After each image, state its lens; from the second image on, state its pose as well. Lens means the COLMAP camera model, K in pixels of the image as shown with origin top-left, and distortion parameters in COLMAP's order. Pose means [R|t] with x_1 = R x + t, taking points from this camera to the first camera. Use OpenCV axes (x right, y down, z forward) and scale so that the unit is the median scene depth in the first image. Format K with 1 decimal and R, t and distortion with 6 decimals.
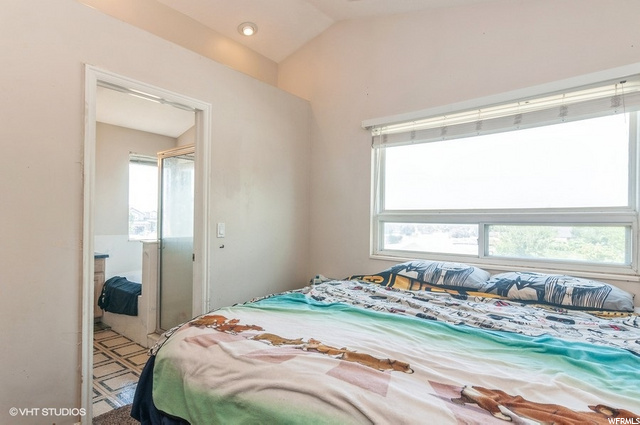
lens RADIAL K [[343.7, 0, 321.0], [0, 343.7, 215.0], [0, 0, 1]] dist [-0.001571, 0.004455]
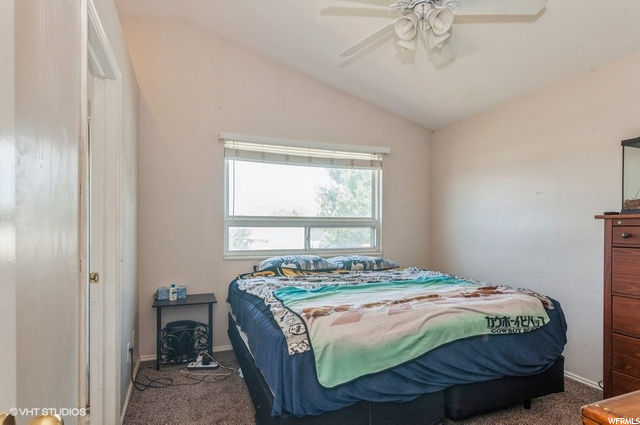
lens RADIAL K [[343.7, 0, 321.1], [0, 343.7, 217.9], [0, 0, 1]] dist [-0.001571, 0.004455]
pose [[0.489441, 0.015498, 0.871899, -0.797804], [-0.014848, 0.999845, -0.009437, -0.000997], [-0.871910, -0.008327, 0.489595, 0.242721]]
